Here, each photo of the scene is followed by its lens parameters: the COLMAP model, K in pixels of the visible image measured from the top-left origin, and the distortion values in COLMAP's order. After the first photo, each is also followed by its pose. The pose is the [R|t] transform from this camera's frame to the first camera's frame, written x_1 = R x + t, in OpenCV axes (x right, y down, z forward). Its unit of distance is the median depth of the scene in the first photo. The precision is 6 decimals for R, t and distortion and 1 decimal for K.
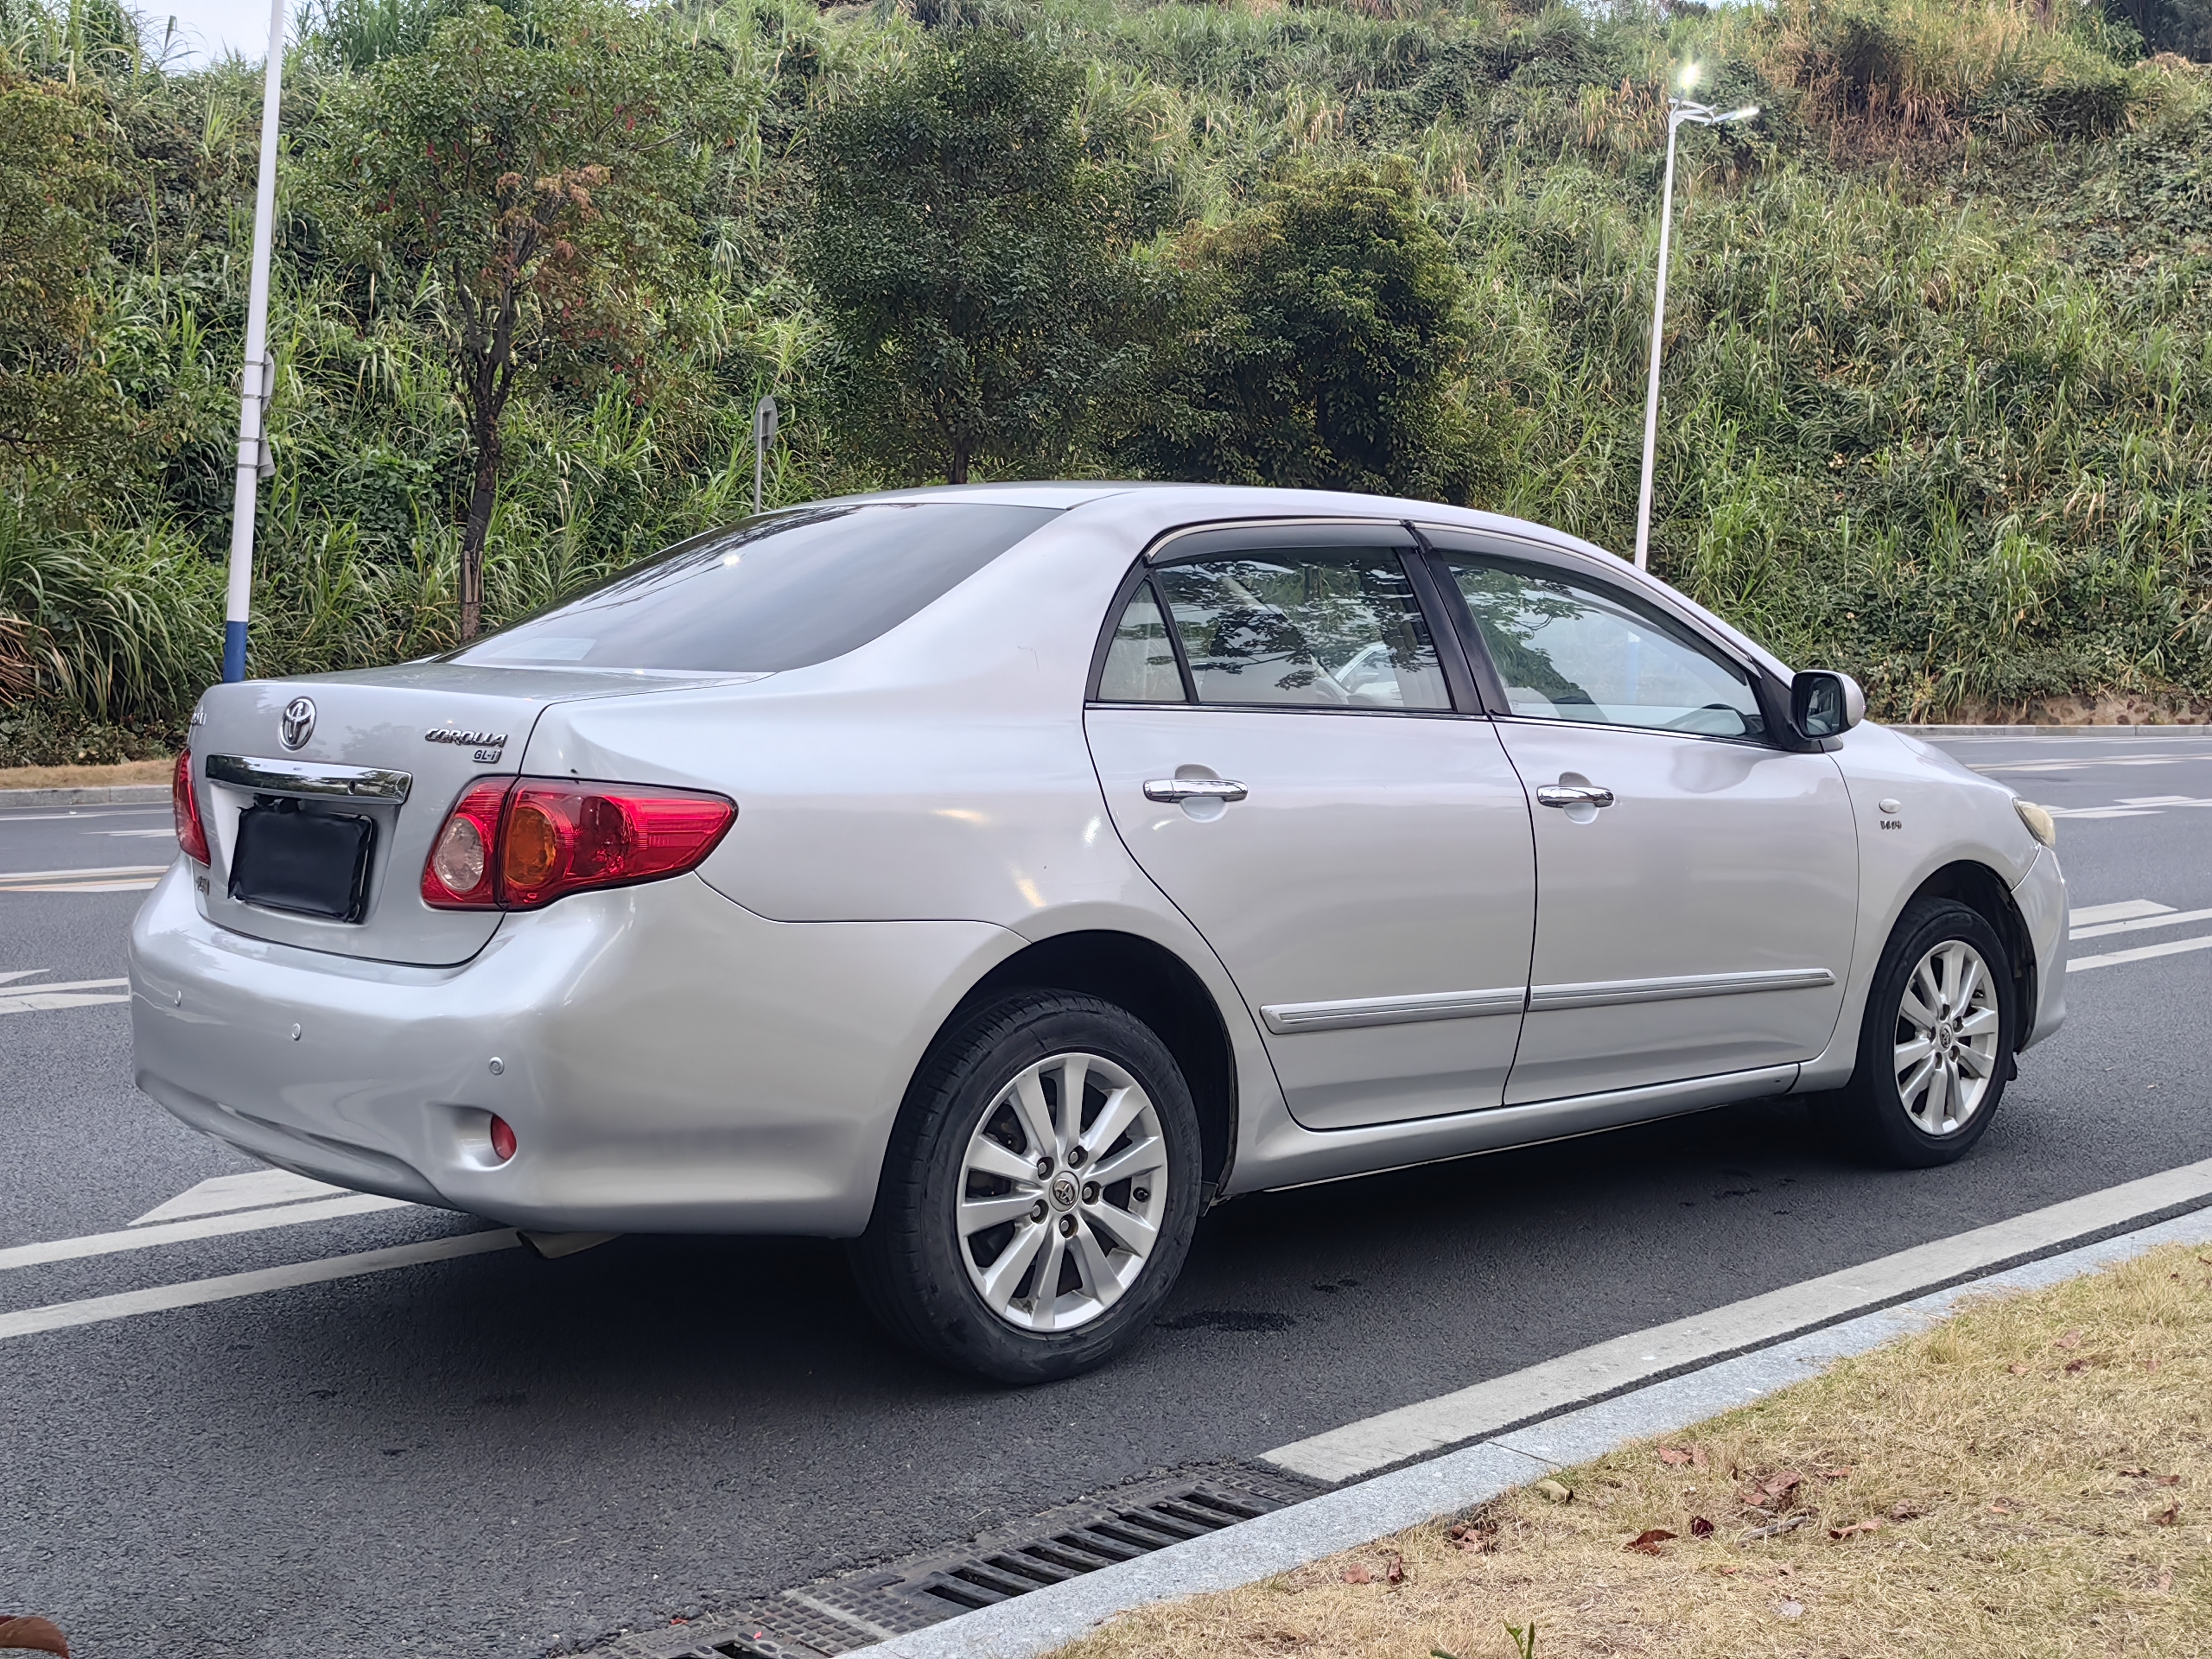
lens RADIAL K [[2557.0, 0, 1107.9], [0, 2557.0, 821.8], [0, 0, 1]] dist [-0.011781, 0.000000]
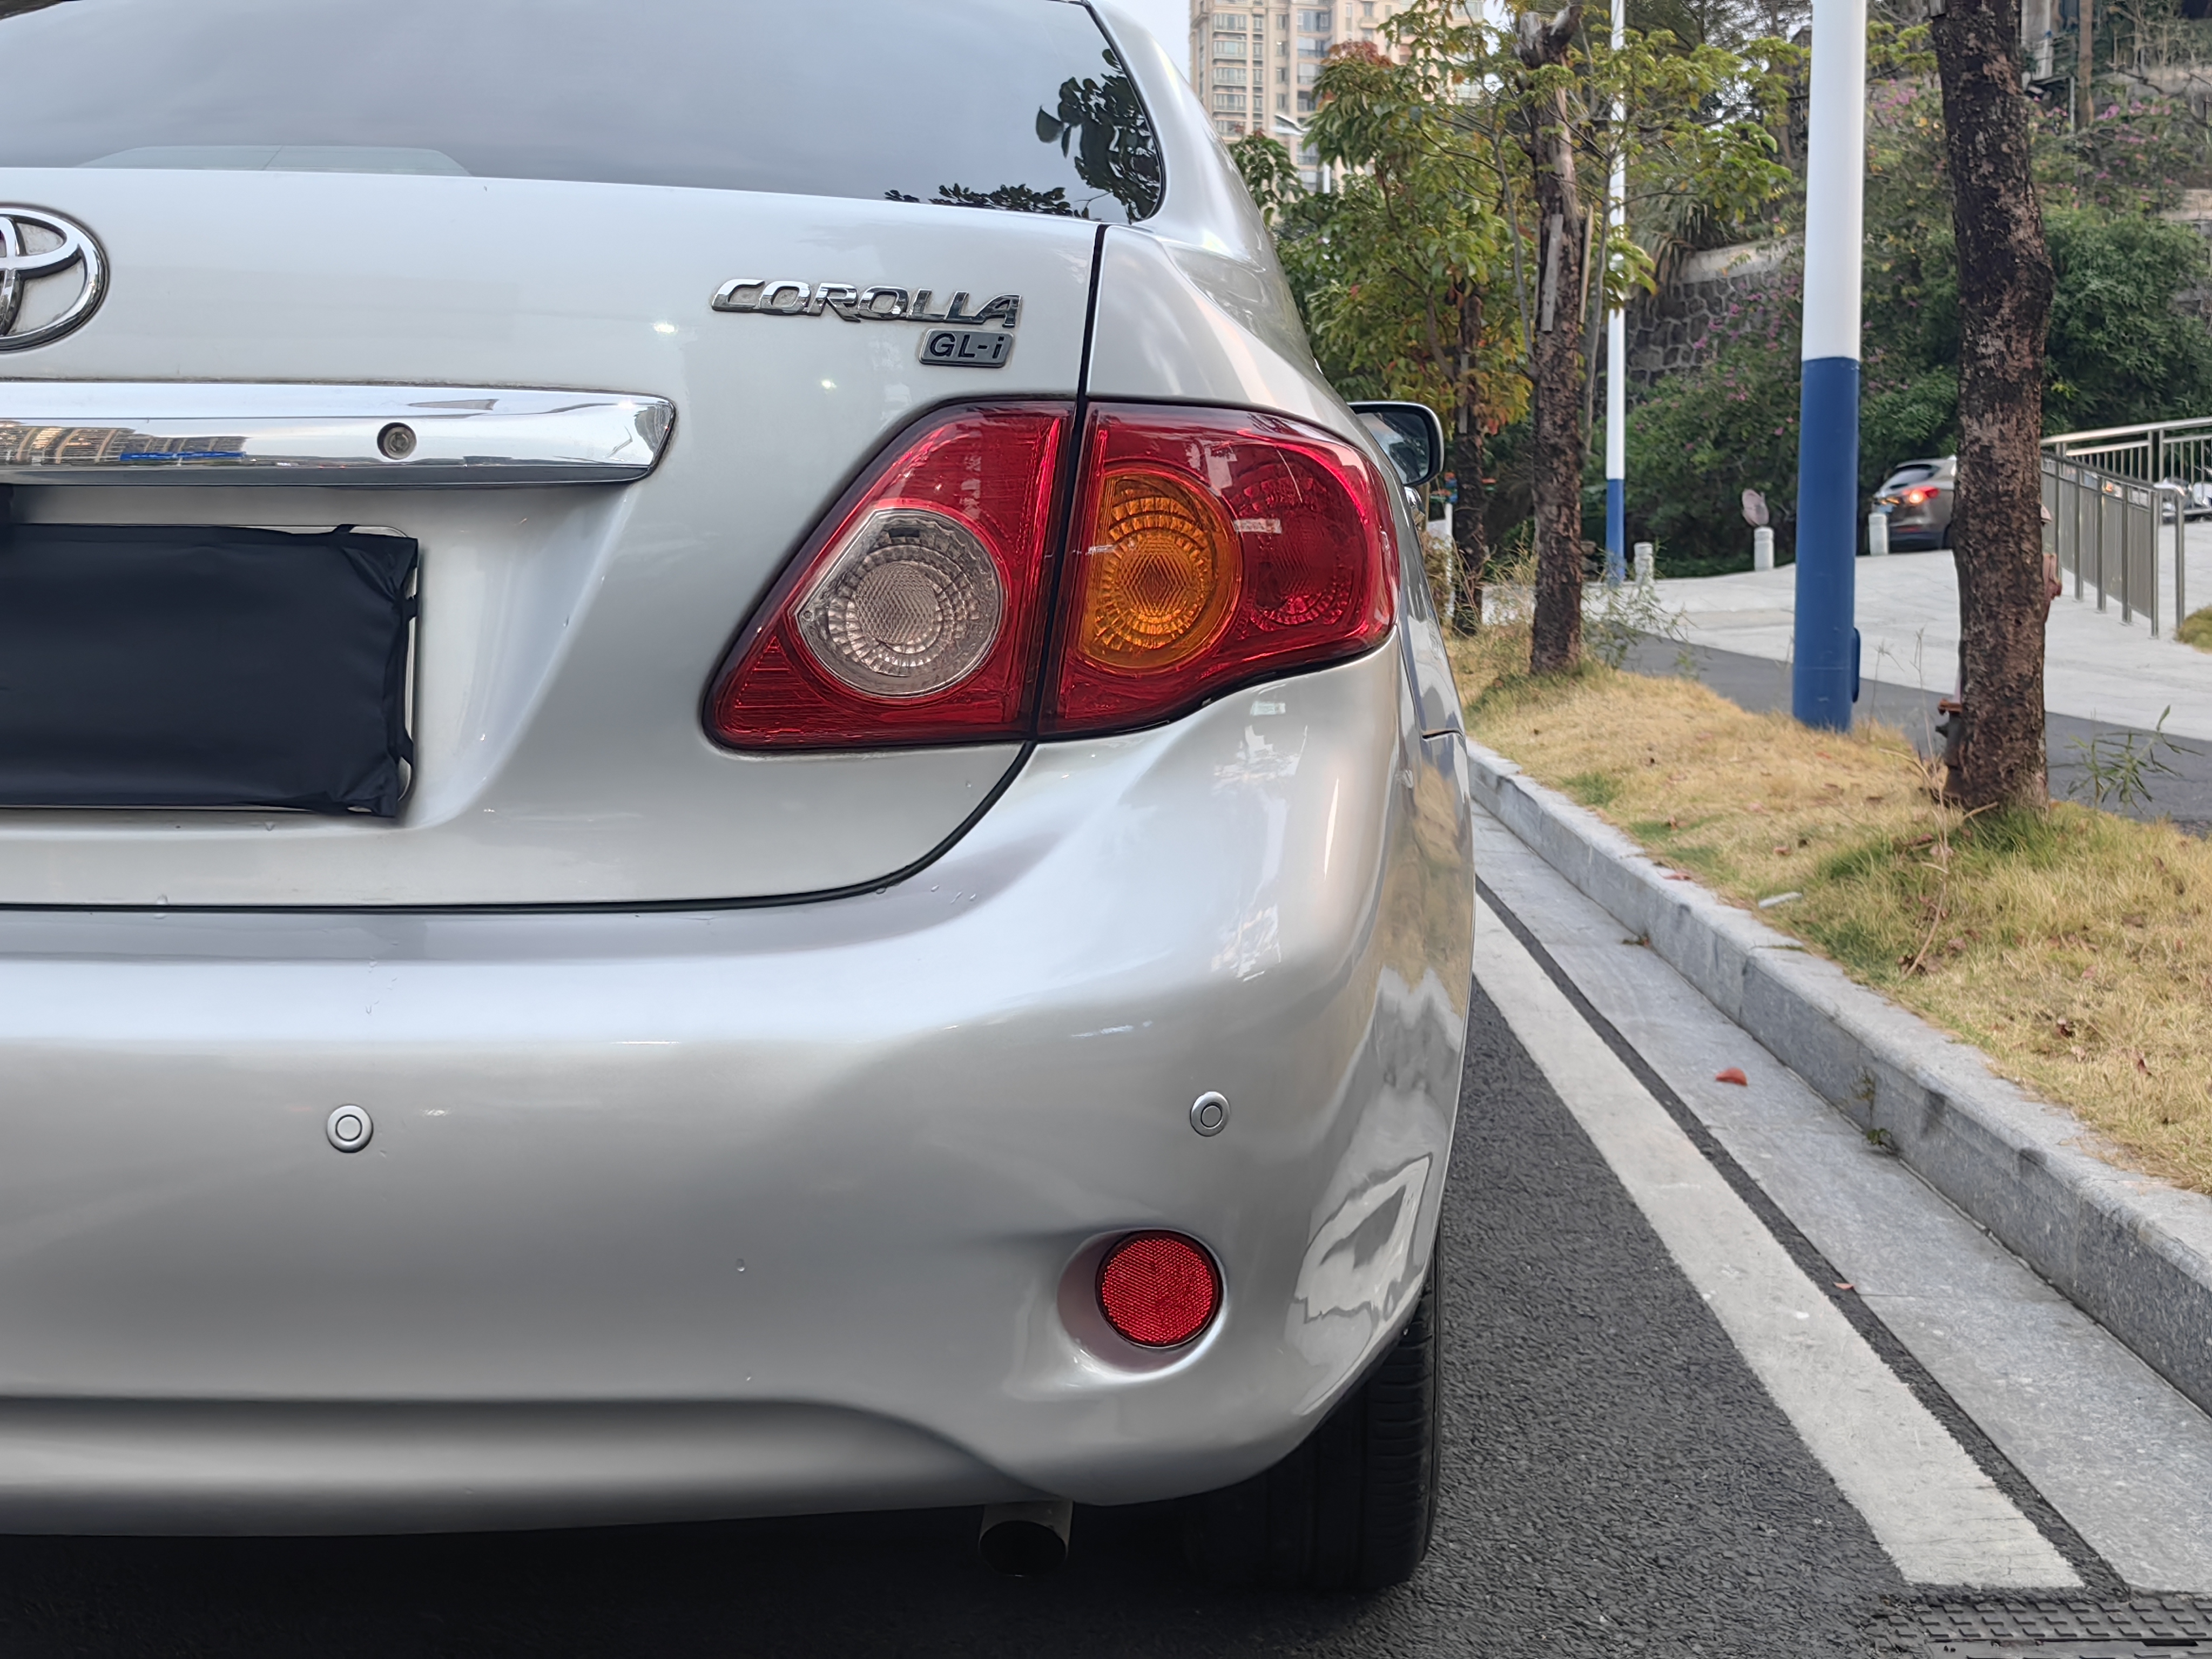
lens RADIAL K [[2693.9, 0, 1095.5], [0, 2693.9, 834.4], [0, 0, 1]] dist [-0.012349, 0.000000]
pose [[0.650316, -0.078069, 0.755641, -0.085753], [0.050244, 0.996948, 0.059760, 0.003960], [-0.758000, -0.000896, 0.652254, 0.111356]]
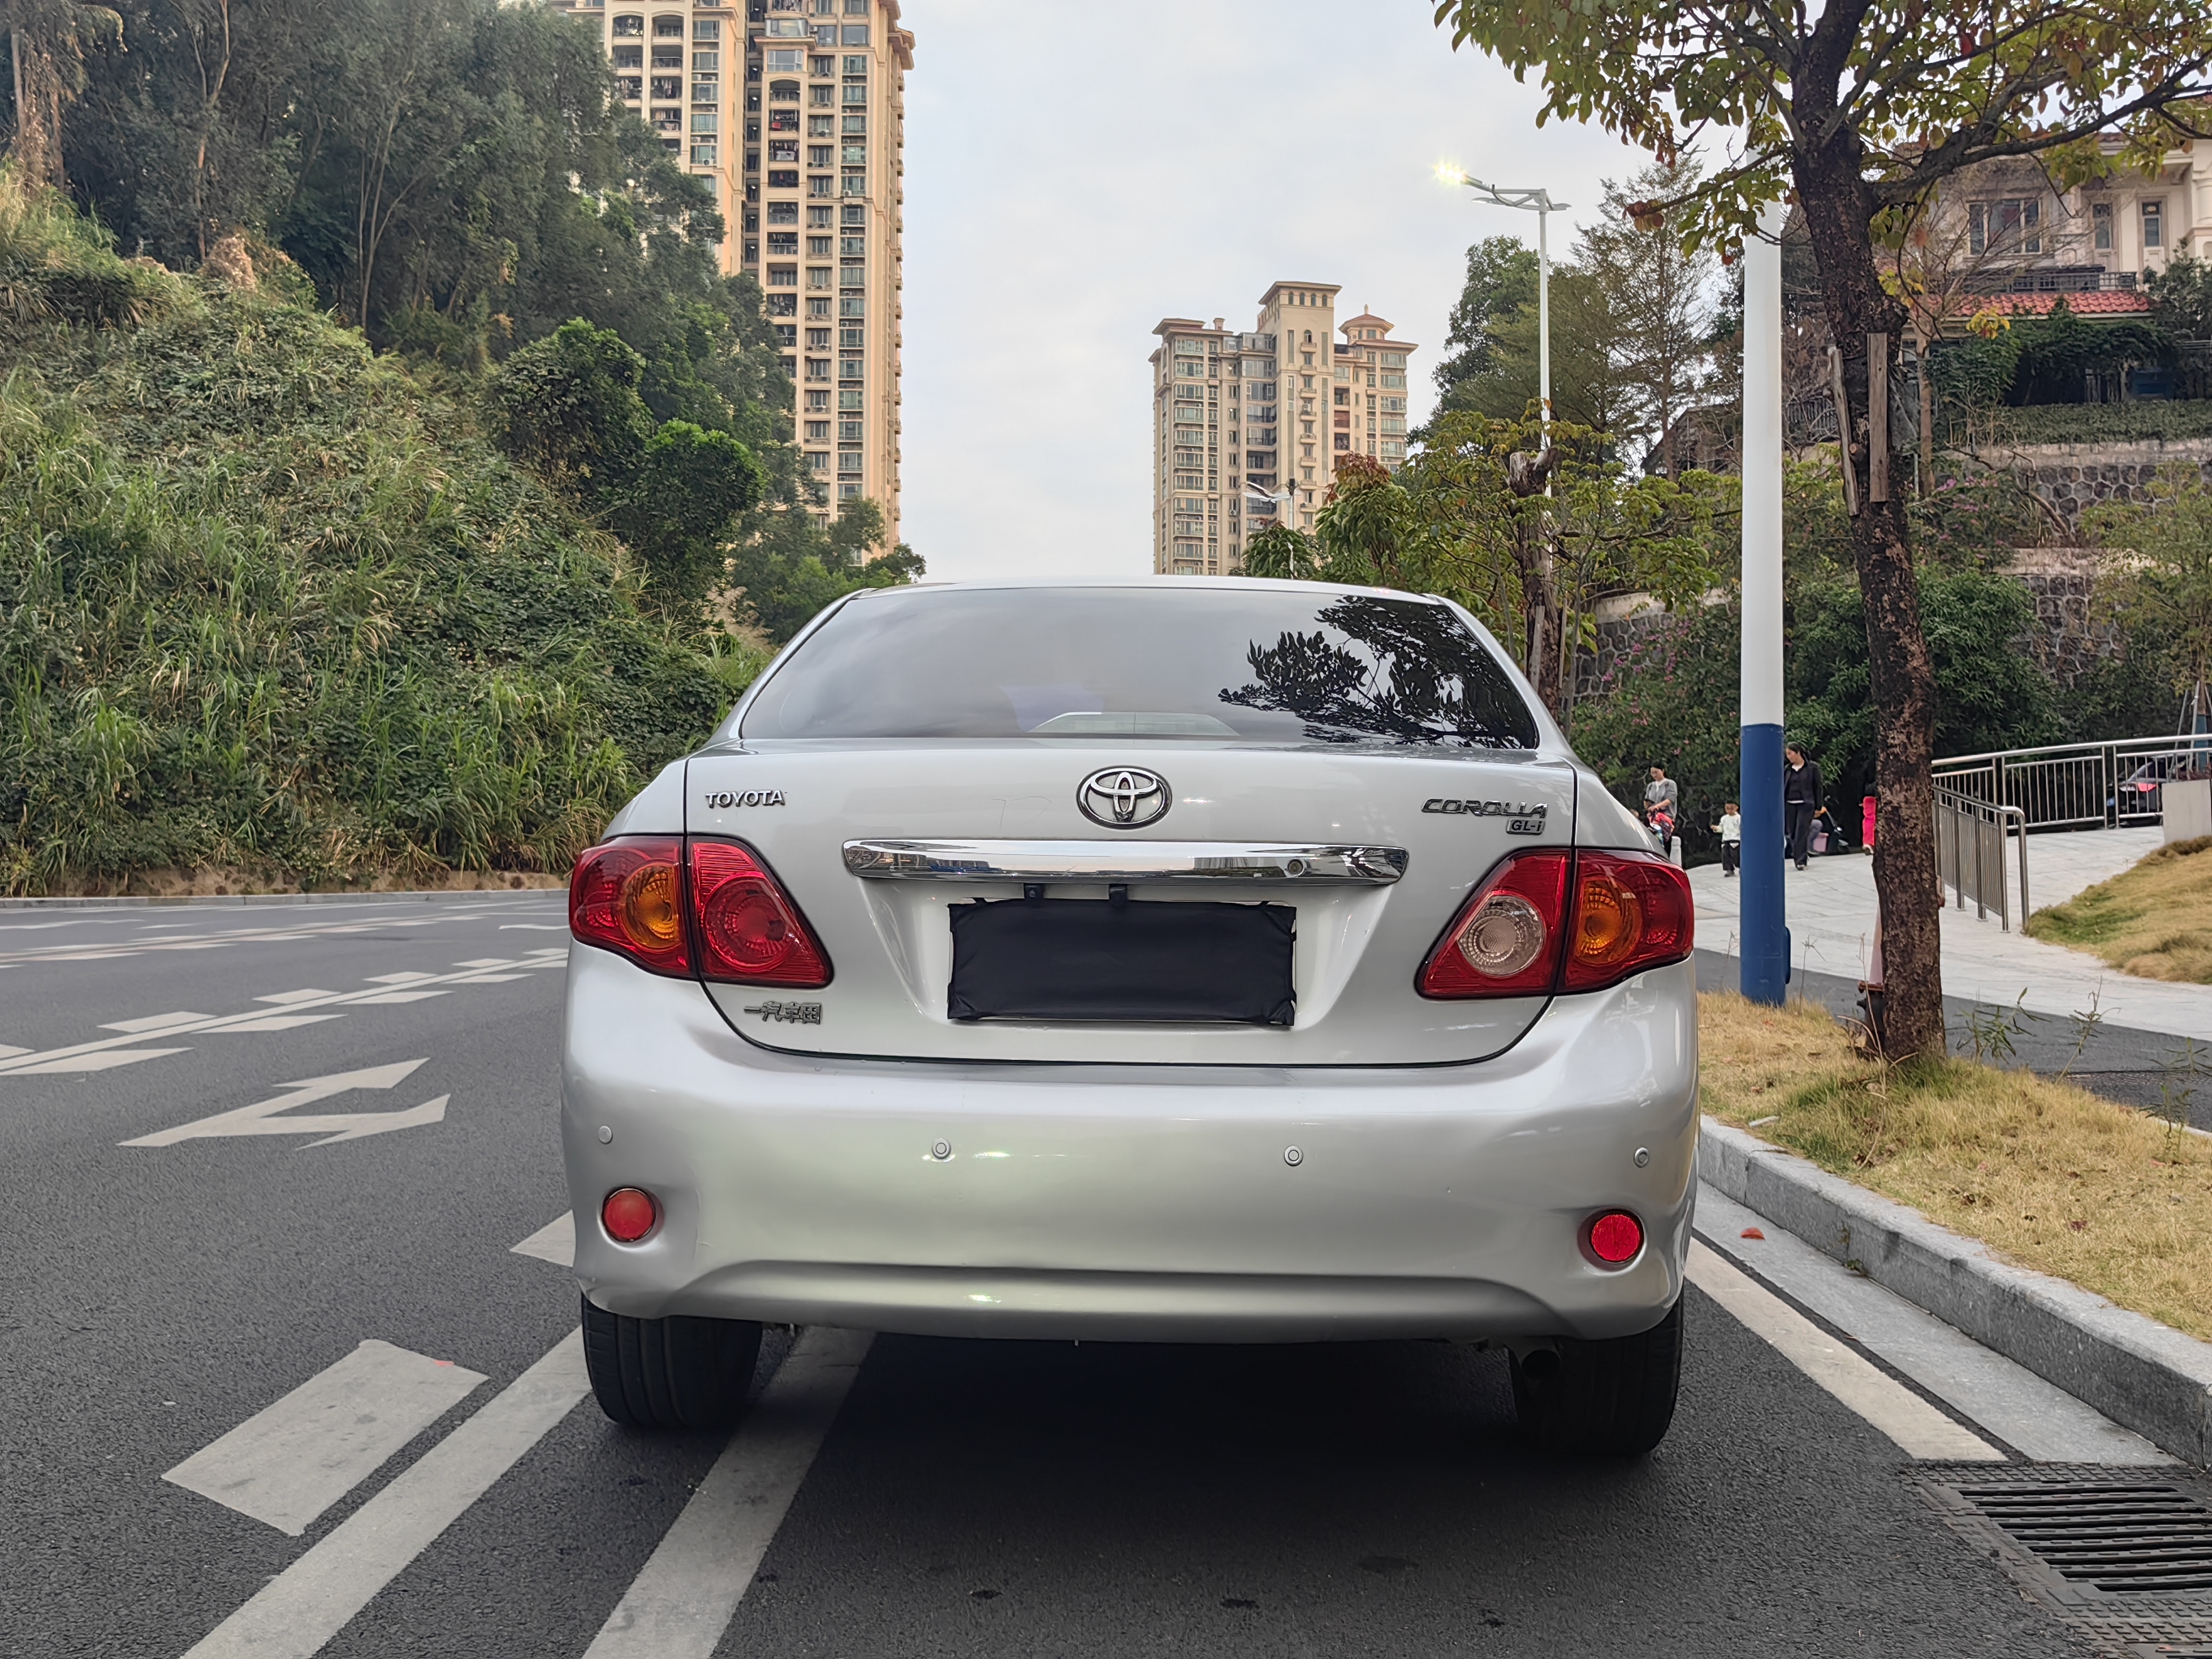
lens RADIAL K [[2504.4, 0, 1111.9], [0, 2504.4, 827.8], [0, 0, 1]] dist [-0.029623, 0.000000]
pose [[0.624927, 0.009662, 0.780624, -0.161425], [0.046833, 0.997659, -0.049841, 0.001941], [-0.779278, 0.067706, 0.623011, 0.086959]]
